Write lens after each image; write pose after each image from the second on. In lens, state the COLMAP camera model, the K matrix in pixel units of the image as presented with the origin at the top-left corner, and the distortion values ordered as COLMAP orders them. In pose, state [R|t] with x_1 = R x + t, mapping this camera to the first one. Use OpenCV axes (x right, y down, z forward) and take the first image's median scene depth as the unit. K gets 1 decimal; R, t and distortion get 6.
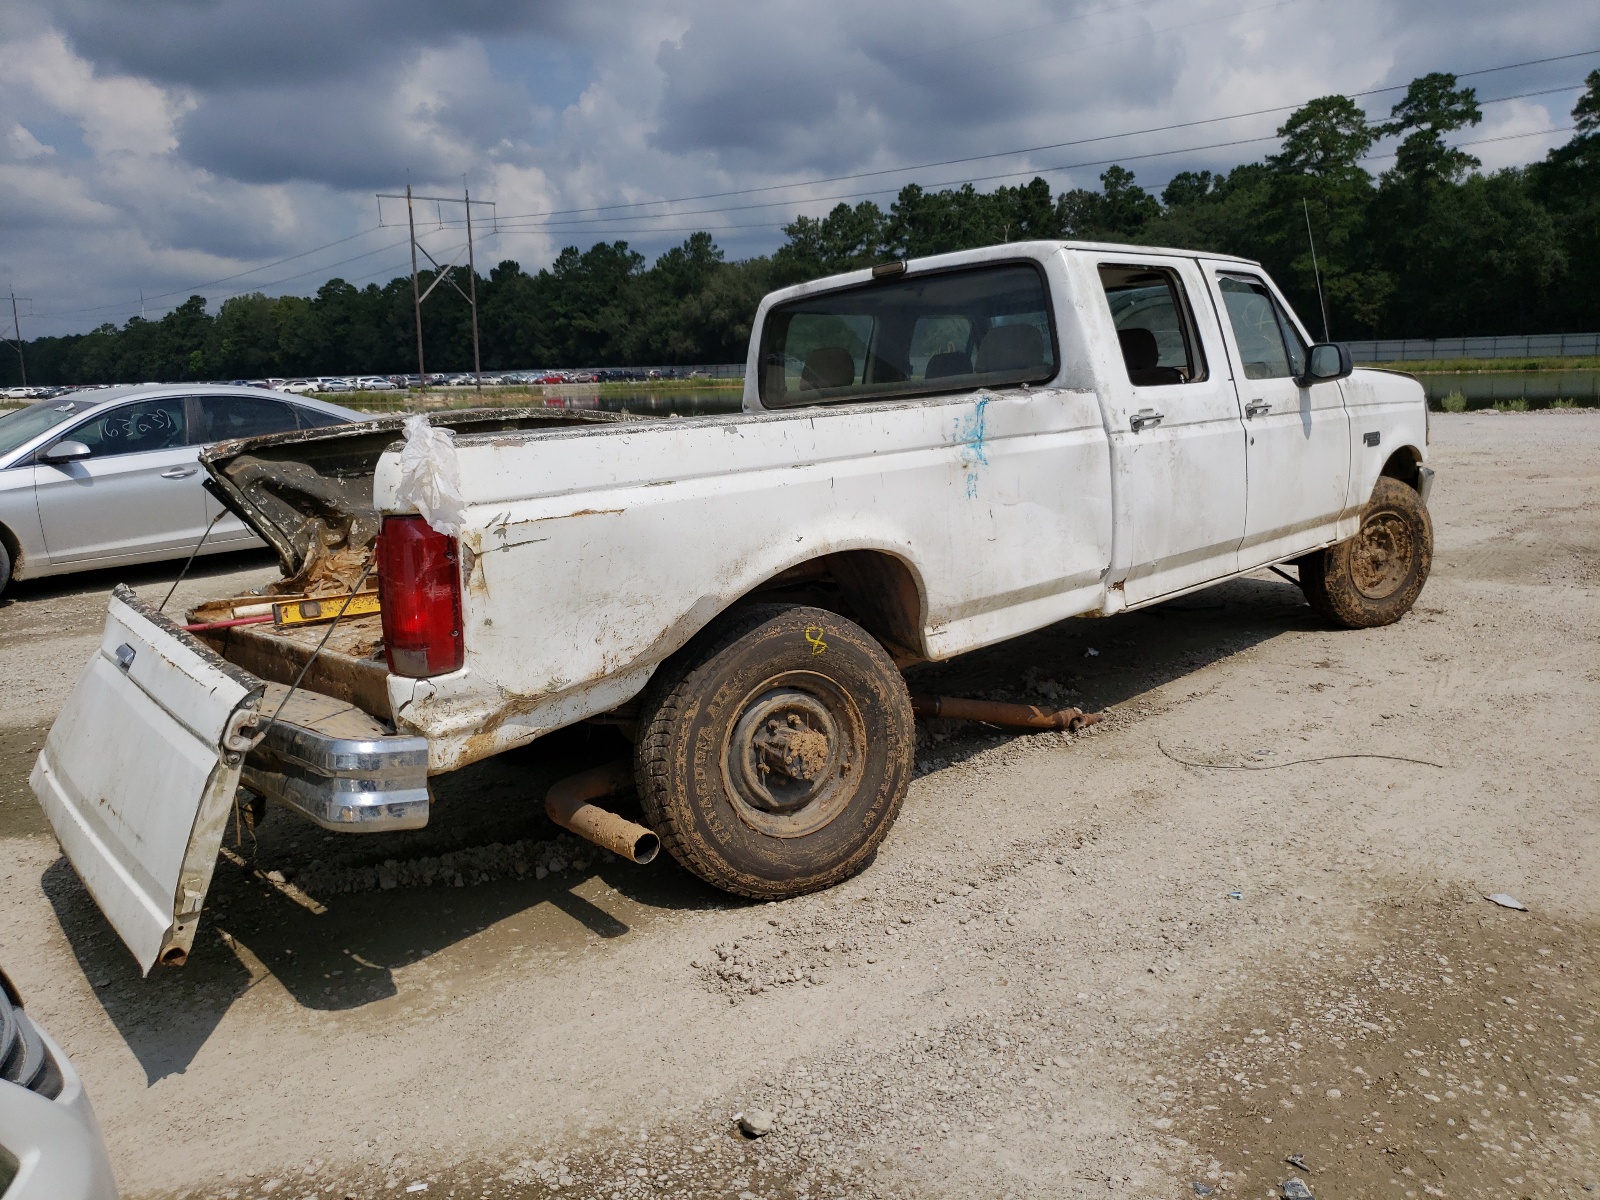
lens RADIAL K [[1187.2, 0, 800.0], [0, 1187.2, 600.0], [0, 0, 1]] dist [0.001553, 0.000407]
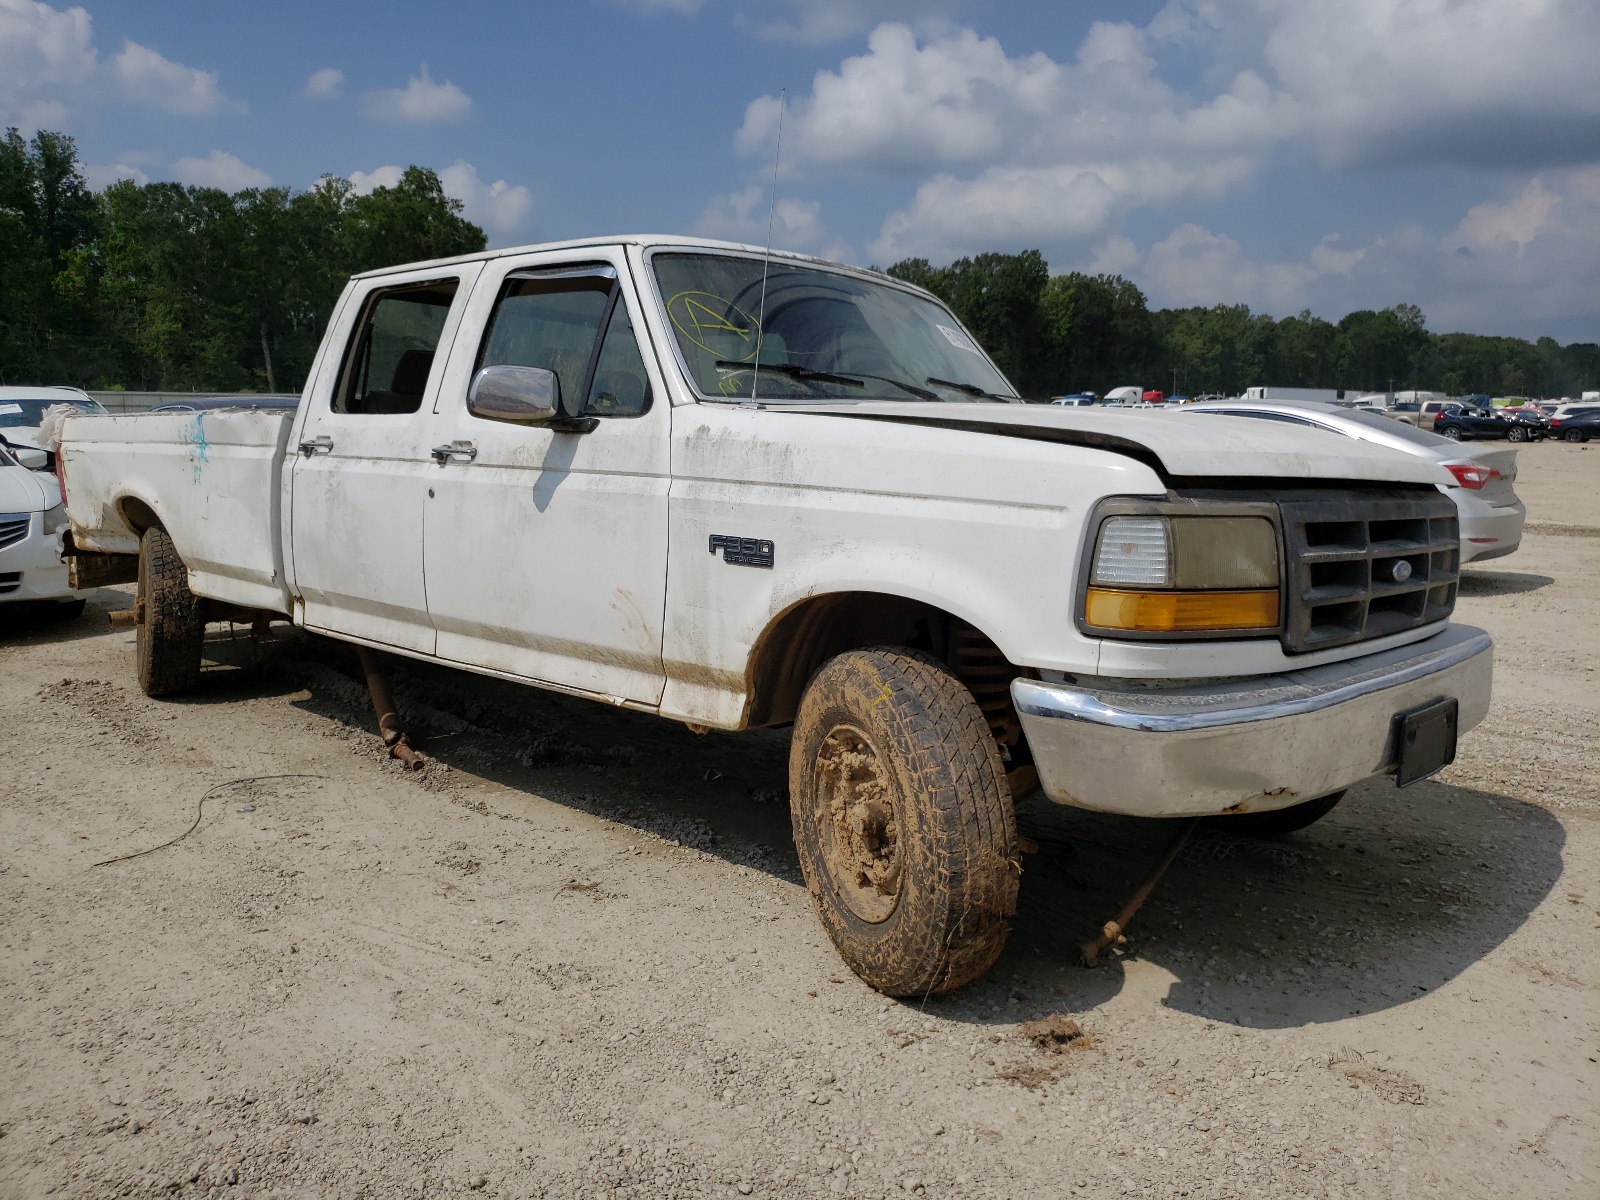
lens RADIAL K [[1227.9, 0, 800.0], [0, 1227.9, 600.0], [0, 0, 1]] dist [0.003294, 0.001442]
pose [[0.047466, 0.199603, -0.978727, 1.304905], [-0.182158, 0.965130, 0.187996, -0.286563], [0.982123, 0.169359, 0.082170, 1.299639]]
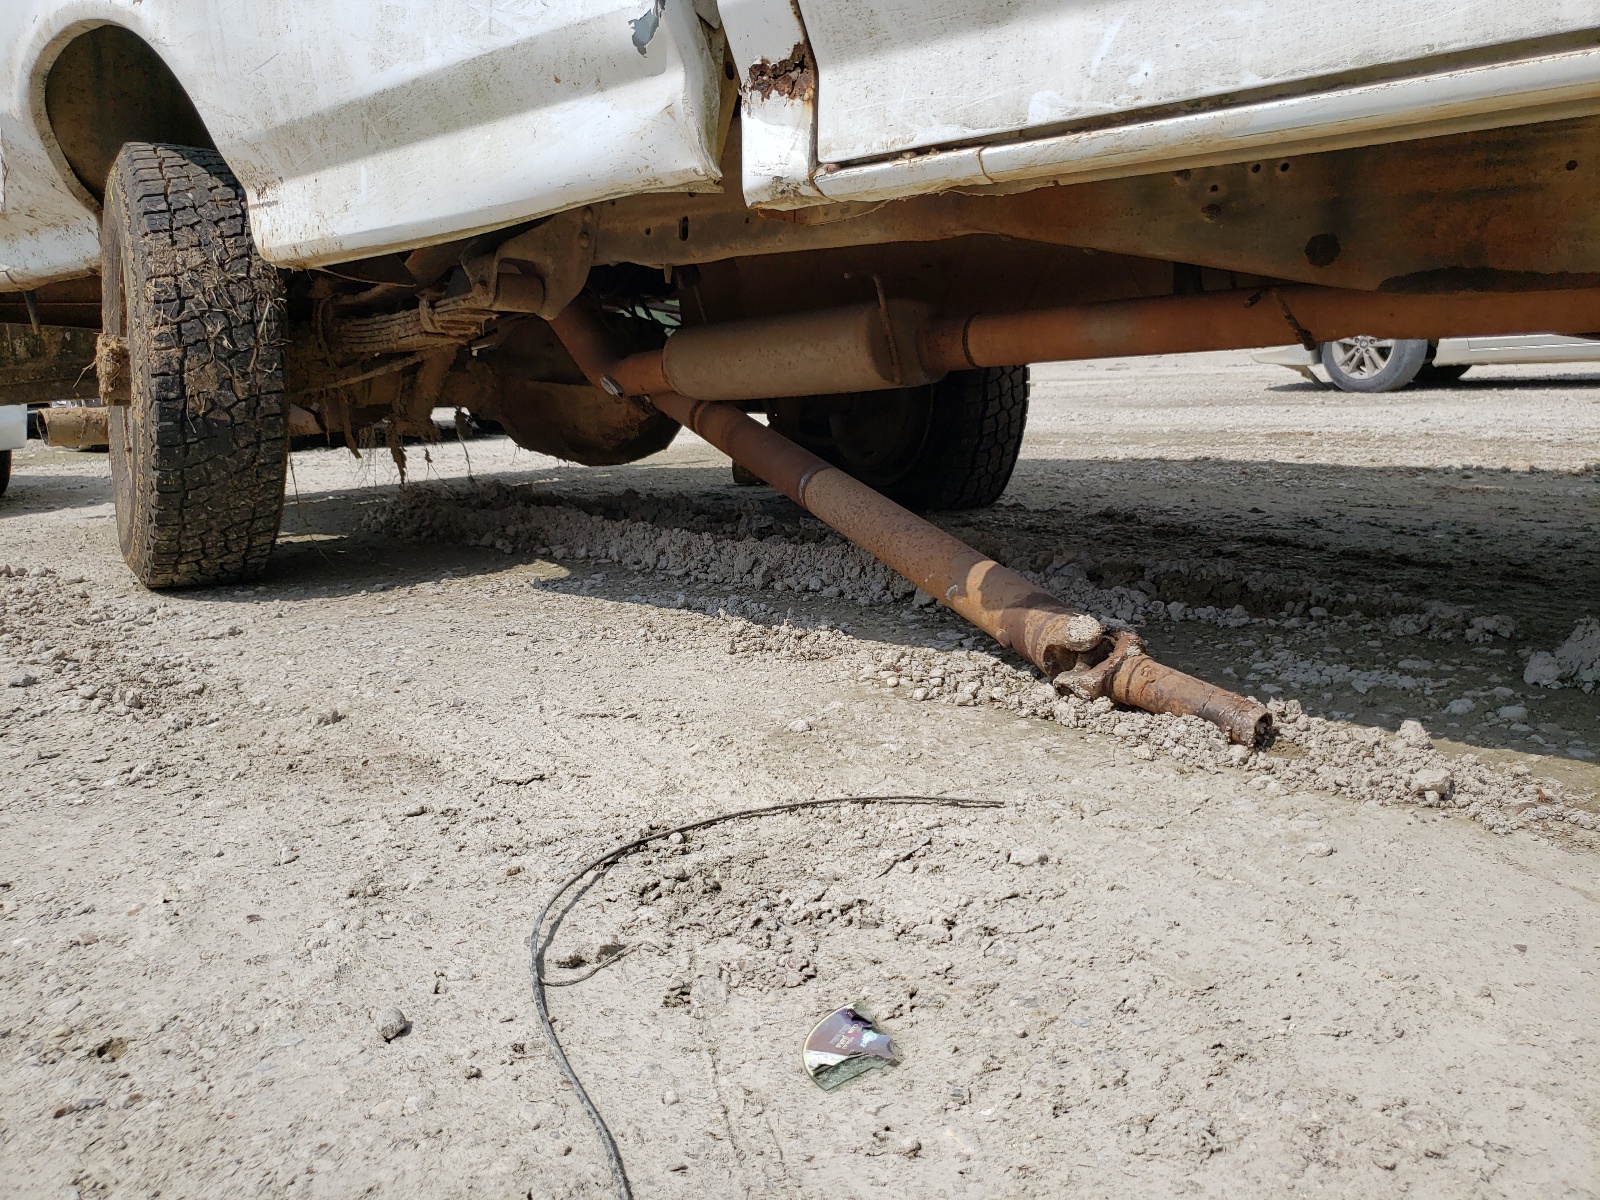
lens RADIAL K [[1187.2, 0, 800.0], [0, 1187.2, 600.0], [0, 0, 1]] dist [0.001553, 0.000407]
pose [[0.090103, 0.238269, -0.967010, 0.522034], [-0.140488, 0.964292, 0.224509, 0.036208], [0.985974, 0.115625, 0.120360, 0.953365]]
